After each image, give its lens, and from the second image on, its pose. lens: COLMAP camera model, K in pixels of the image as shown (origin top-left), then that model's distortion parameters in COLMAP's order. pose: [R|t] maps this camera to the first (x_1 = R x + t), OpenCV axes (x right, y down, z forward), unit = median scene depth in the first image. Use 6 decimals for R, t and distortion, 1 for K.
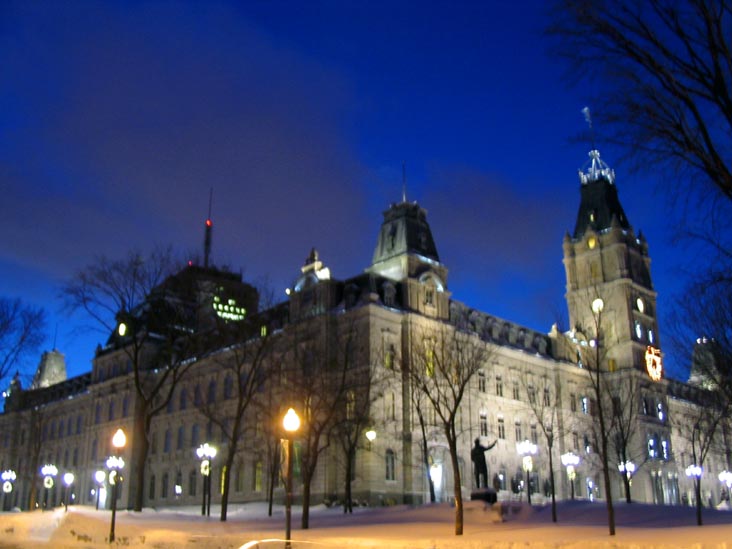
lens RADIAL K [[804.8, 0, 366.0], [0, 804.8, 274.5], [0, 0, 1]] dist [-0.162639, 0.157732]
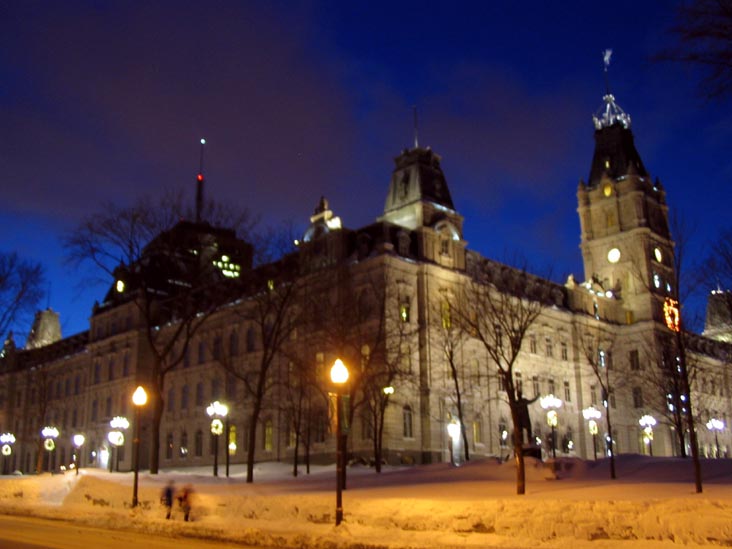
lens RADIAL K [[820.8, 0, 362.2], [0, 820.8, 274.4], [0, 0, 1]] dist [-0.164675, 0.163989]
pose [[0.999942, -0.010316, 0.003053, -0.023021], [0.010135, 0.998478, 0.054204, 0.007166], [-0.003608, -0.054170, 0.998525, 0.025328]]
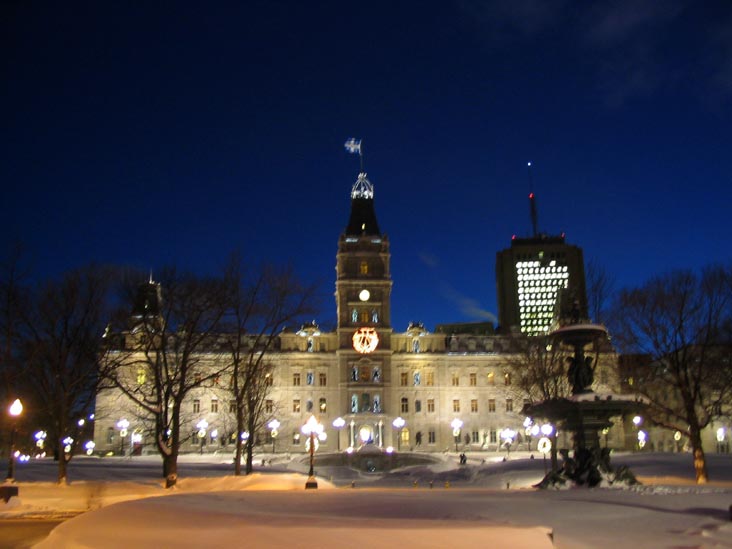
lens RADIAL K [[804.8, 0, 366.0], [0, 804.8, 274.5], [0, 0, 1]] dist [-0.162639, 0.157732]
pose [[0.758338, -0.194563, -0.622149, 1.553222], [0.235559, 0.971715, -0.016759, 0.036475], [0.607812, -0.133844, 0.782720, -0.044469]]
